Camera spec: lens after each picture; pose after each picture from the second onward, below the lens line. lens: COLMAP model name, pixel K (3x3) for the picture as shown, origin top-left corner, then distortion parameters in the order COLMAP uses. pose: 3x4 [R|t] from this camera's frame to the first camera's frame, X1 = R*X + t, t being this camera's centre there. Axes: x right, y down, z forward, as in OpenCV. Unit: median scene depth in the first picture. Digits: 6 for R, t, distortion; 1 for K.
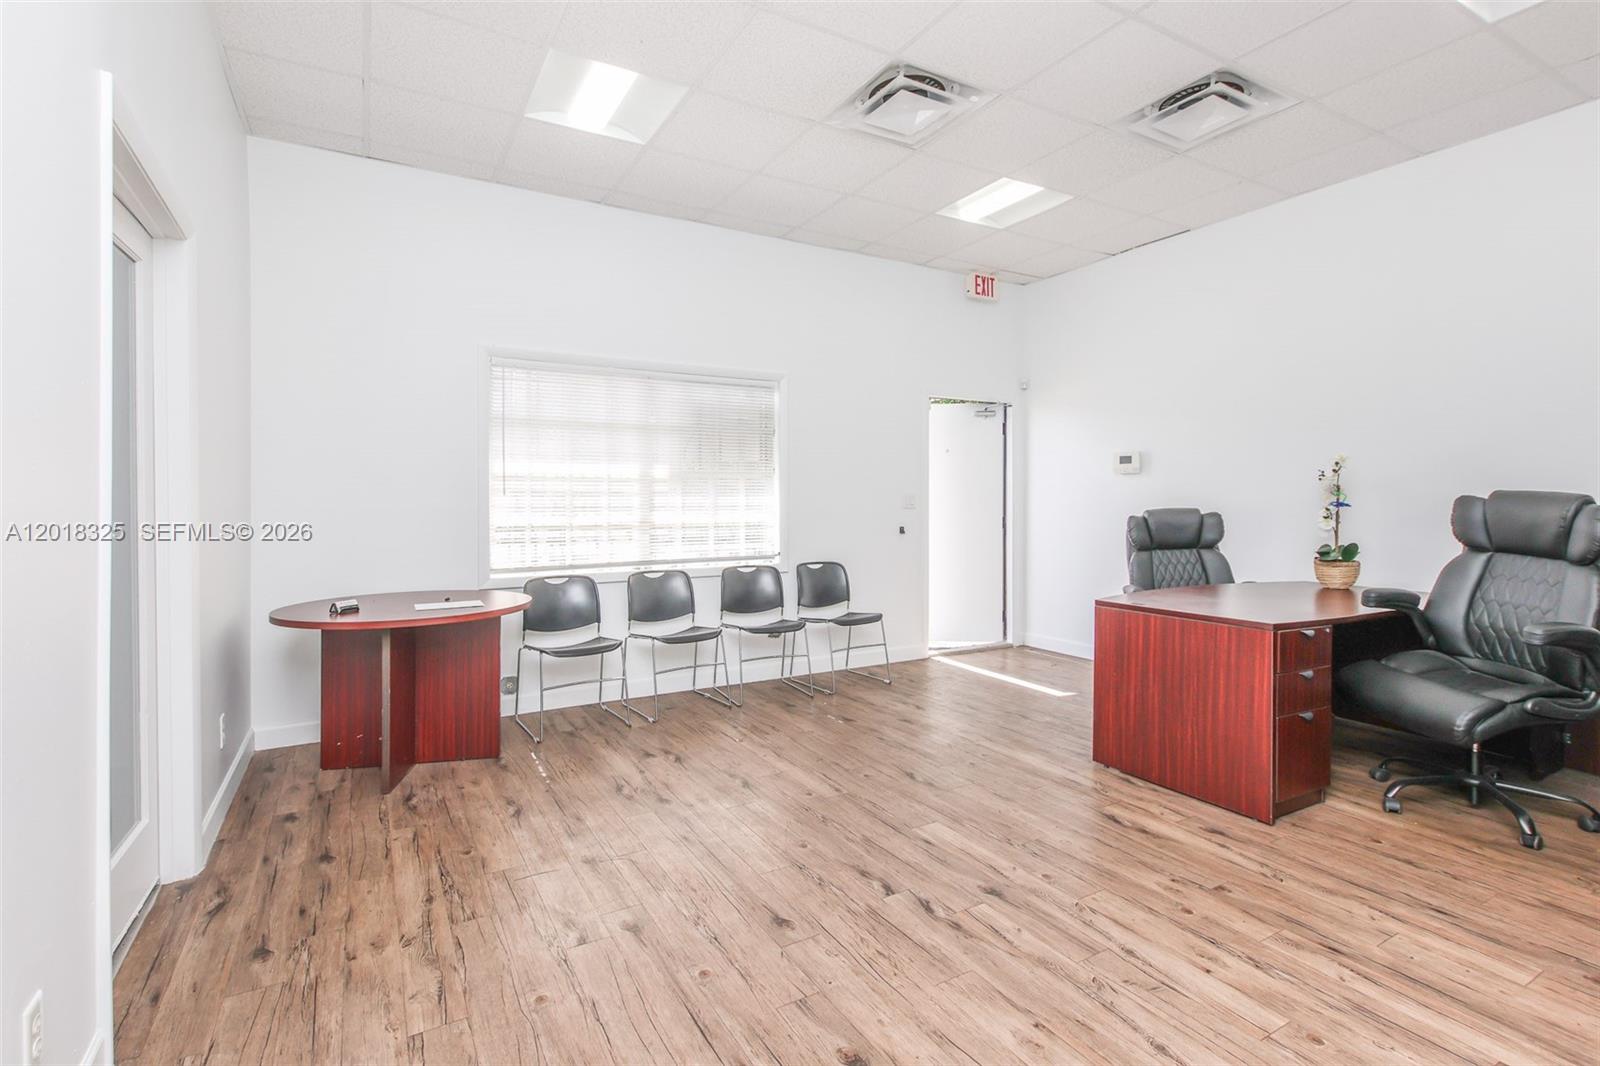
lens RADIAL K [[774.1, 0, 684.2], [0, 774.1, 494.7], [0, 0, 1]] dist [0.008693, -0.003232]
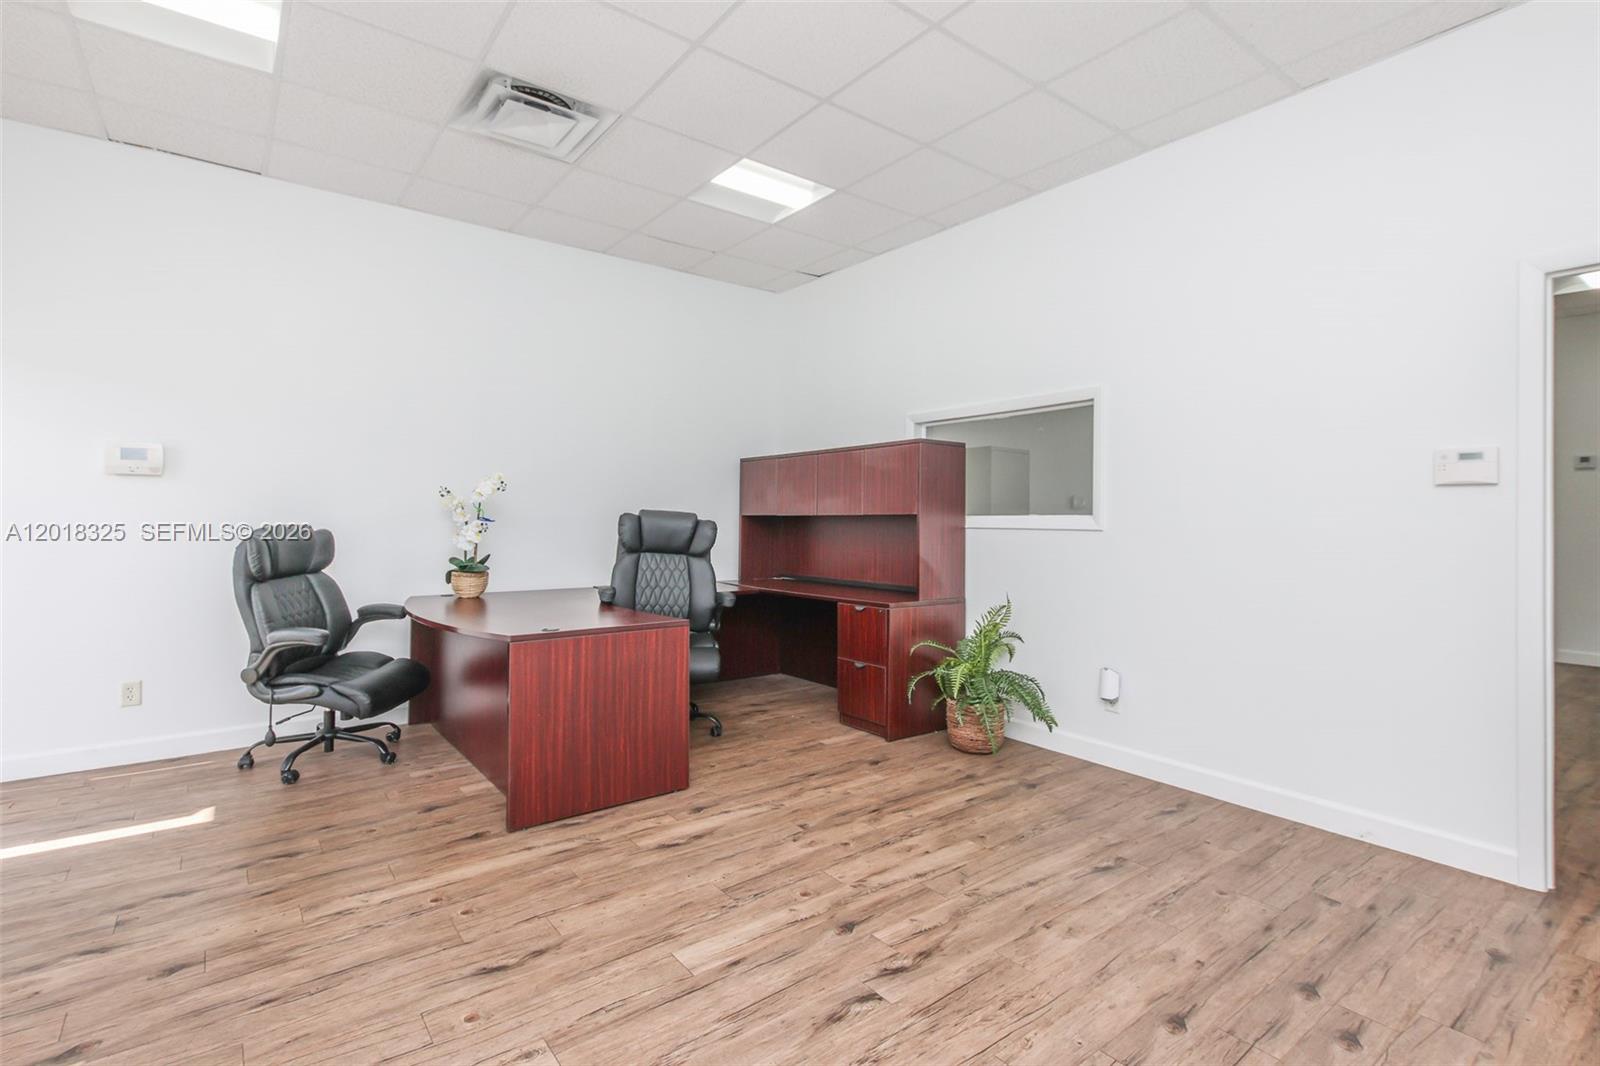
lens RADIAL K [[768.0, 0, 827.0], [0, 768.0, 504.7], [0, 0, 1]] dist [0.012021, -0.004524]
pose [[-0.275820, 0.013659, 0.961112, -0.449785], [-0.011803, 0.999776, -0.017595, 0.006296], [-0.961137, -0.016197, -0.275596, 1.126065]]
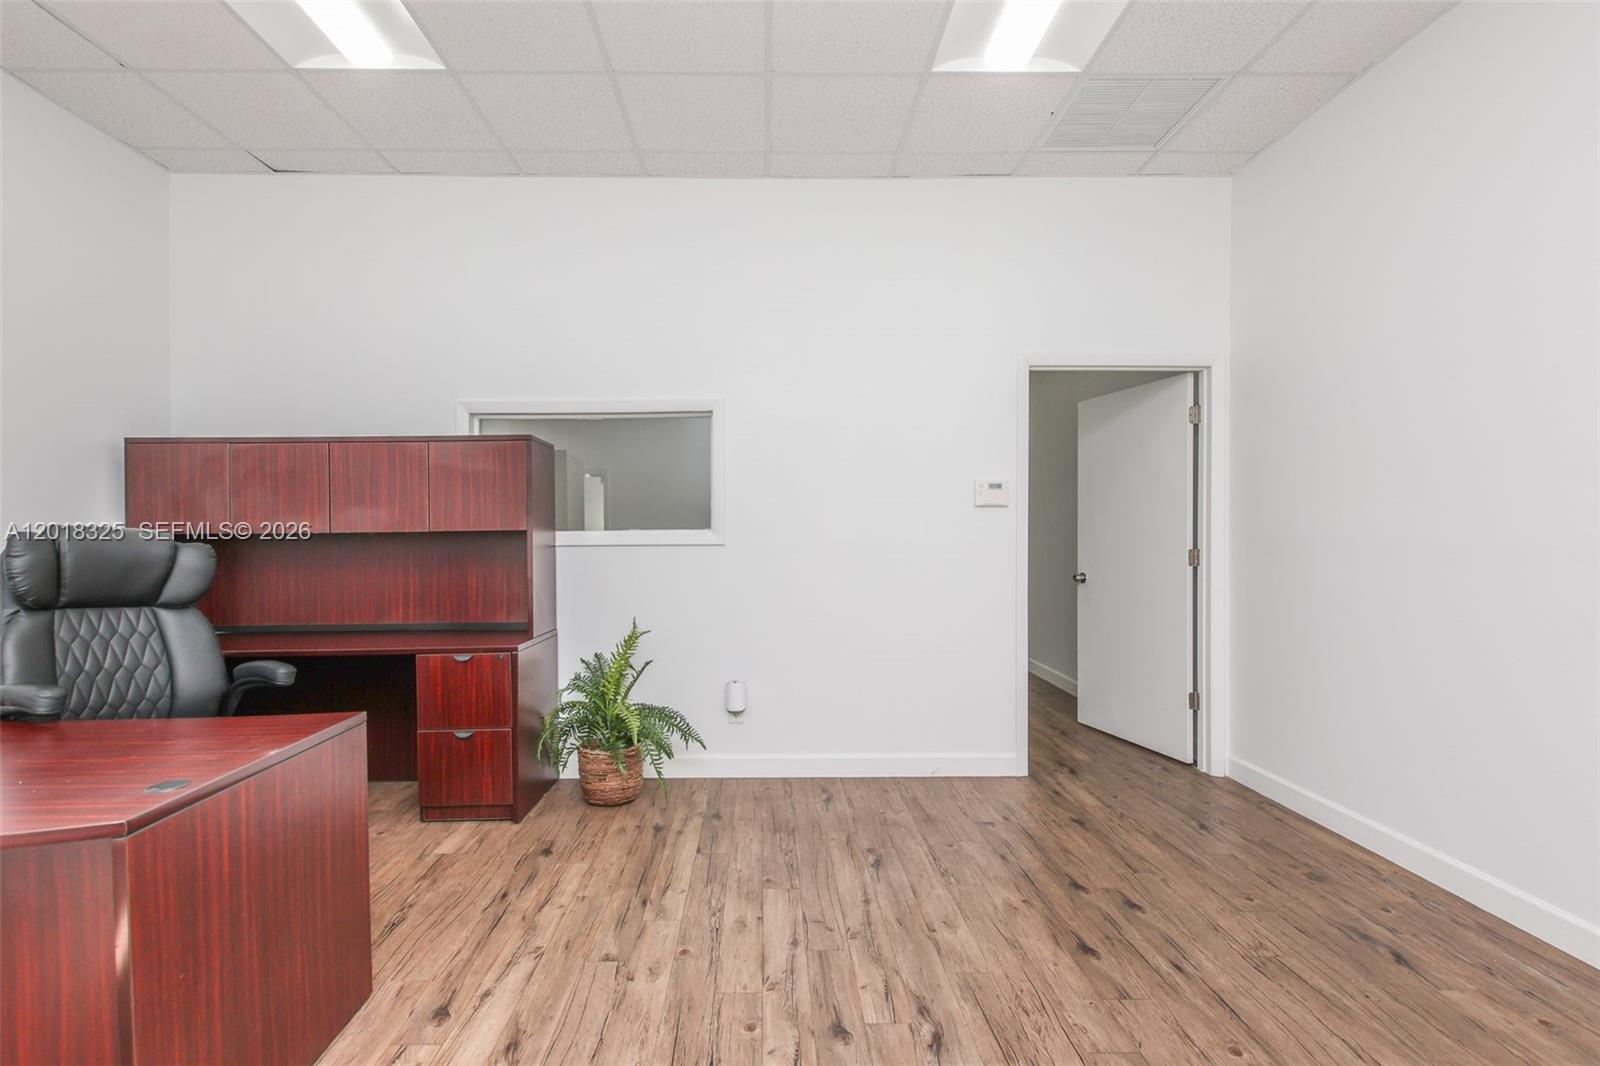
lens RADIAL K [[774.1, 0, 774.1], [0, 774.1, 542.8], [0, 0, 1]] dist [0.008693, -0.003232]
pose [[-0.934271, -0.000237, 0.356565, 0.154984], [0.003097, 0.999957, 0.008780, 0.006838], [-0.356551, 0.009307, -0.934229, 1.527073]]
